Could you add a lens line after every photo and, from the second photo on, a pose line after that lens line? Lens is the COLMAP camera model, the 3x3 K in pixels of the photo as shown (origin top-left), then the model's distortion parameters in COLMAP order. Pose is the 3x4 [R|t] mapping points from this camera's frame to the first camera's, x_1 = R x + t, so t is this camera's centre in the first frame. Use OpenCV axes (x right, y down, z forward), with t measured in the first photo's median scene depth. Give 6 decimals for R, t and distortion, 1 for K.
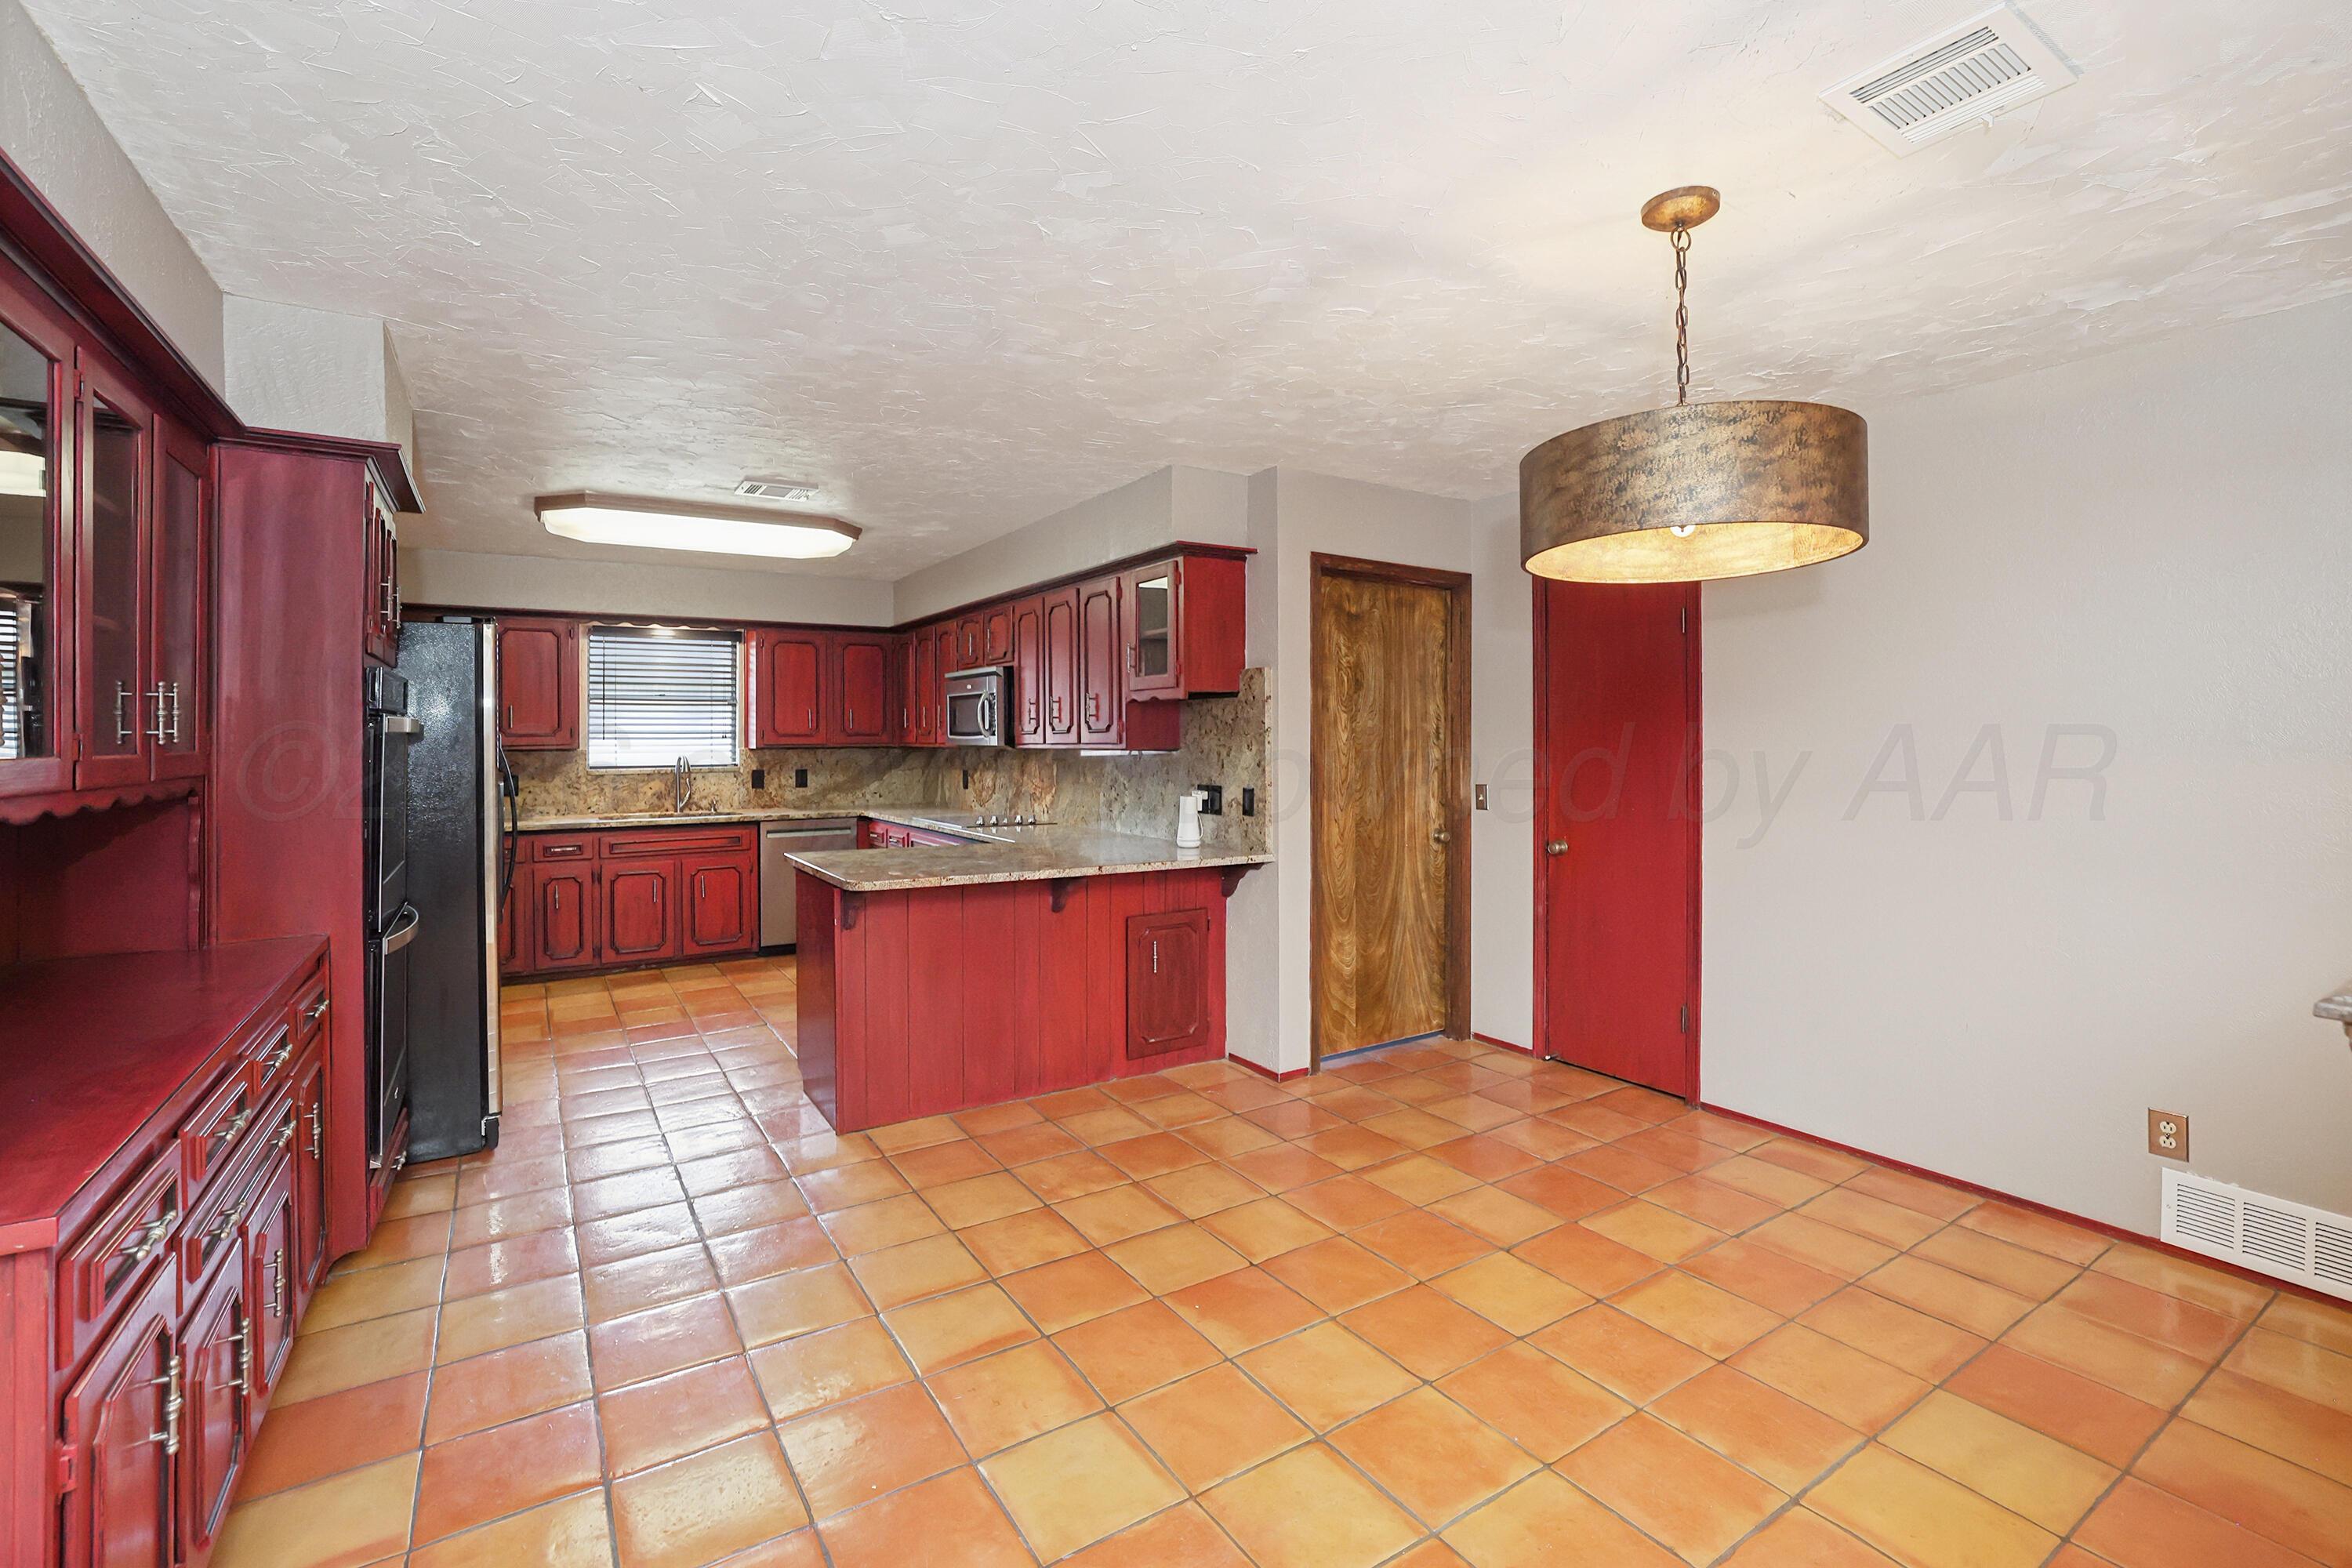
lens RADIAL K [[1030.0, 0, 1178.1], [0, 1030.0, 739.0], [0, 0, 1]] dist [-0.000774, -0.000024]
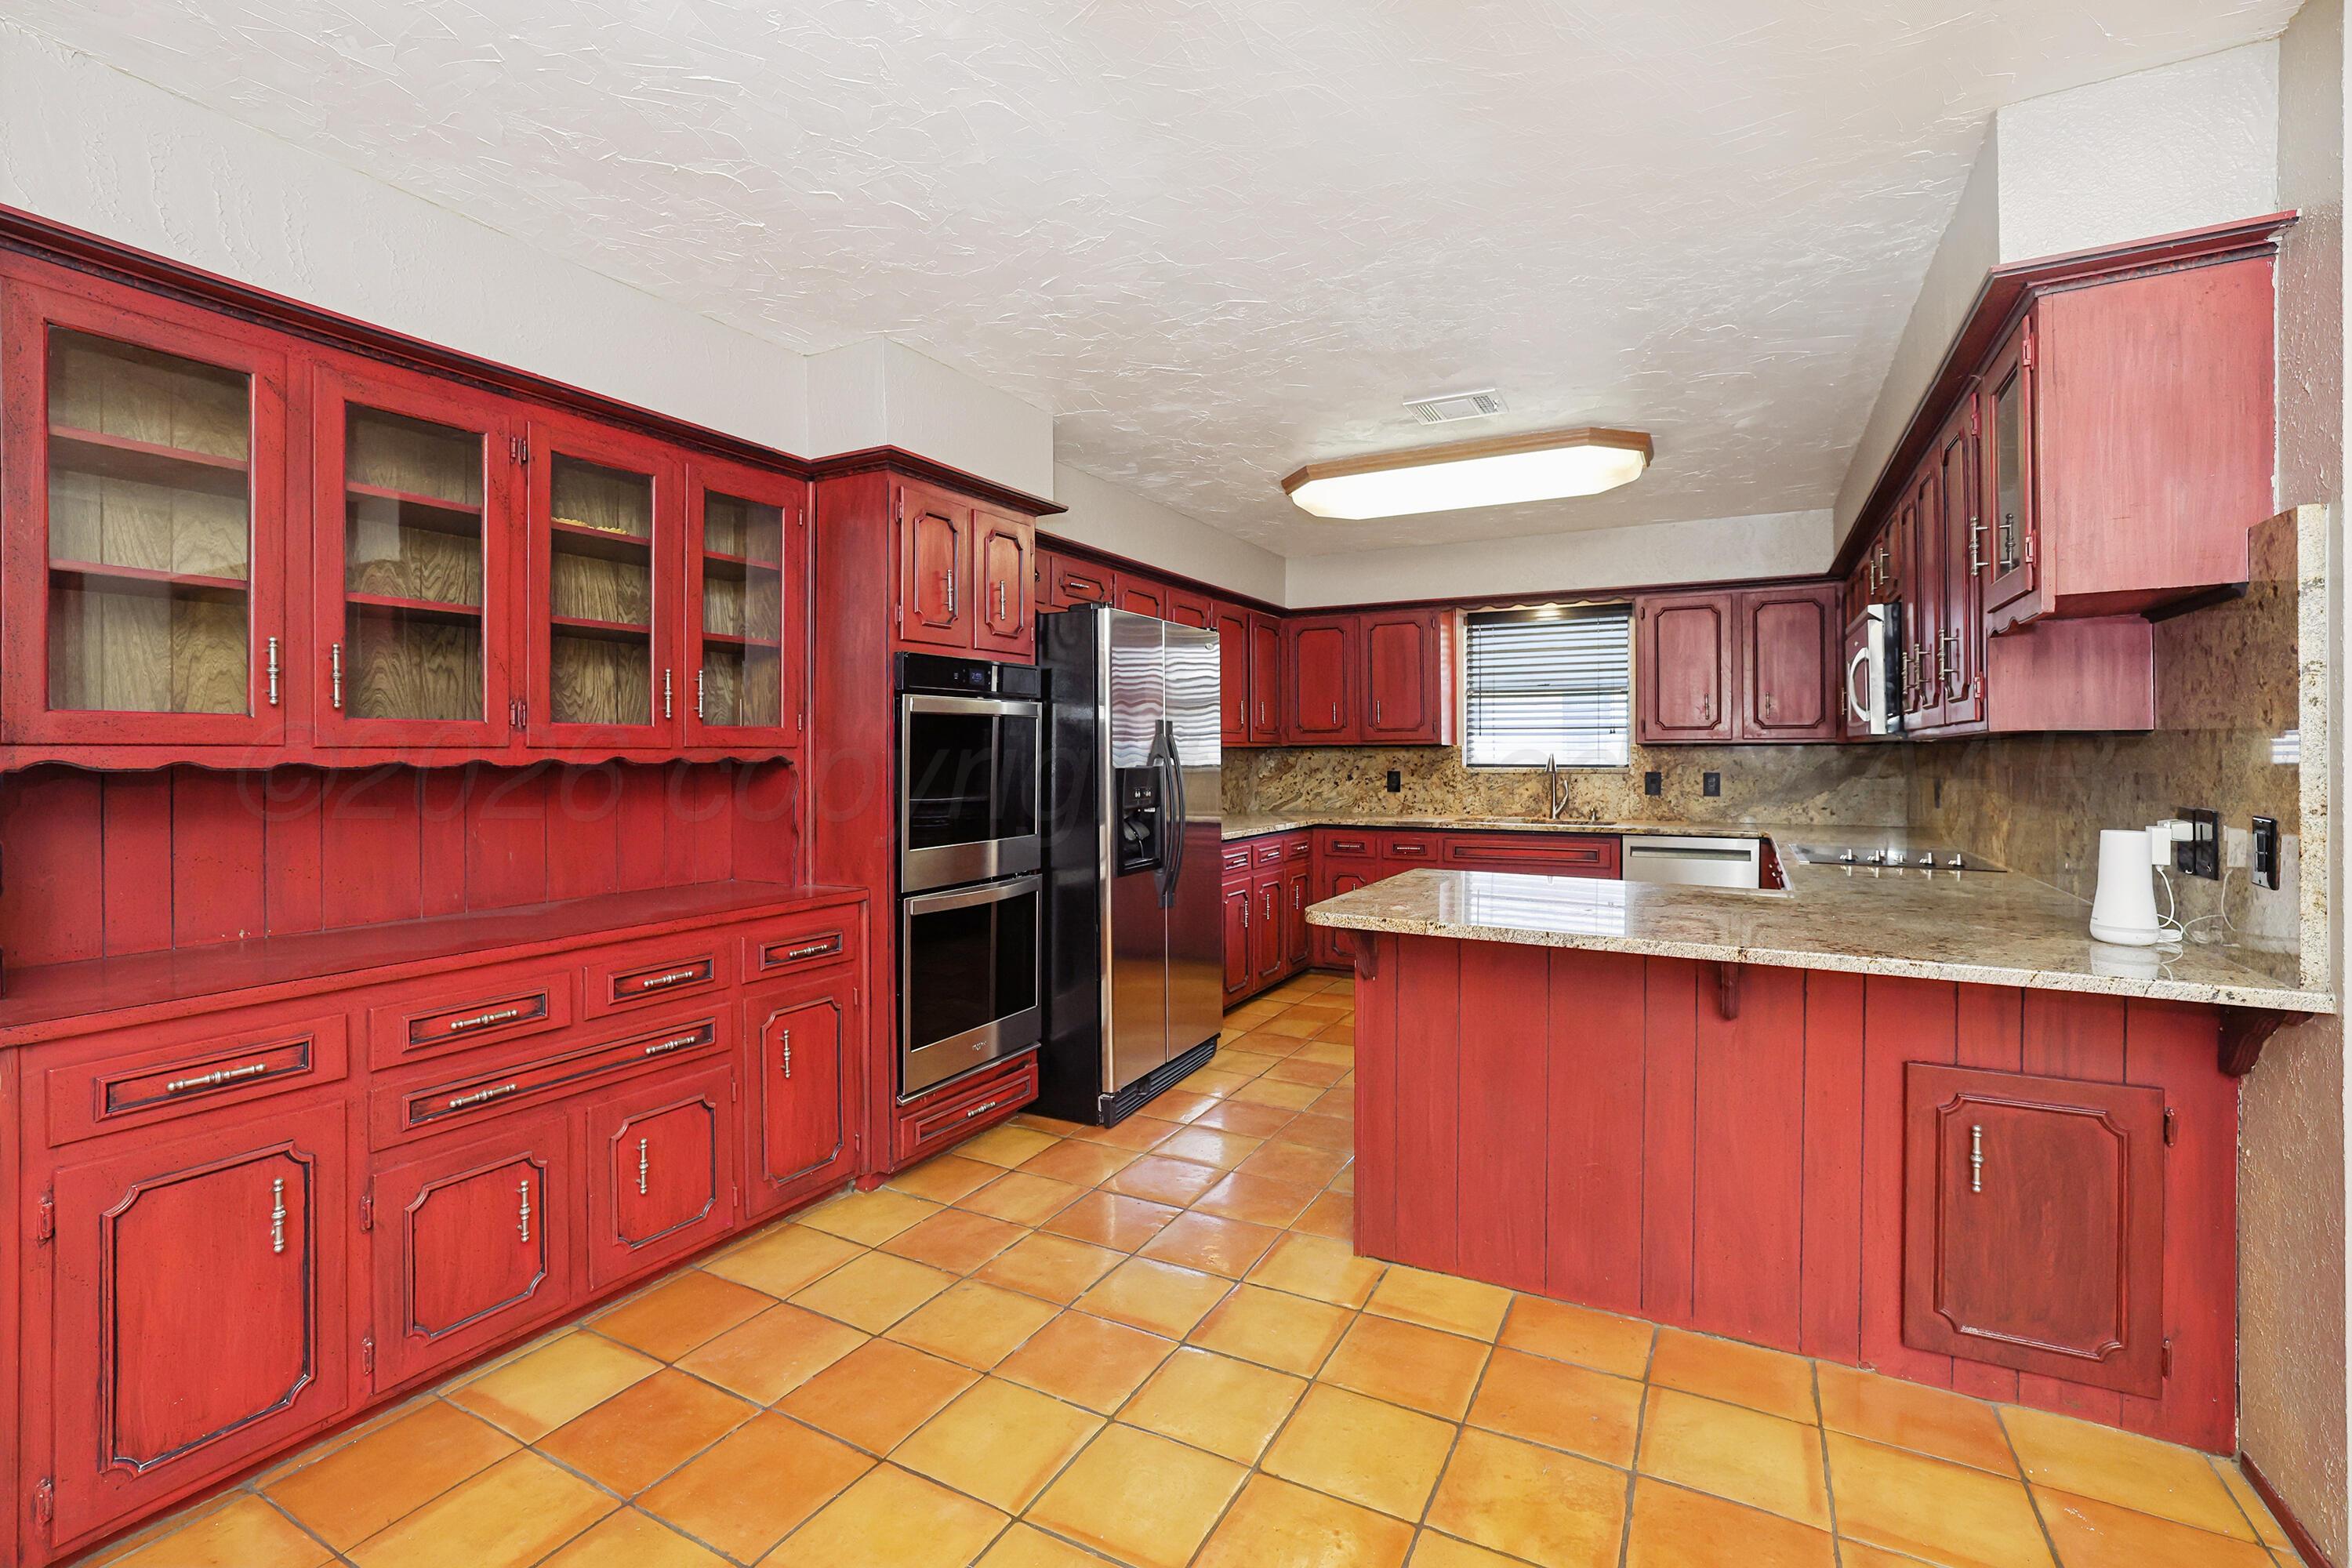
lens RADIAL K [[1066.1, 0, 1178.8], [0, 1066.1, 768.7], [0, 0, 1]] dist [-0.000255, -0.000028]
pose [[0.497996, 0.016083, -0.867030, 0.181572], [-0.002296, 0.999849, 0.017228, 0.018782], [0.867176, -0.006589, 0.497957, 0.360034]]
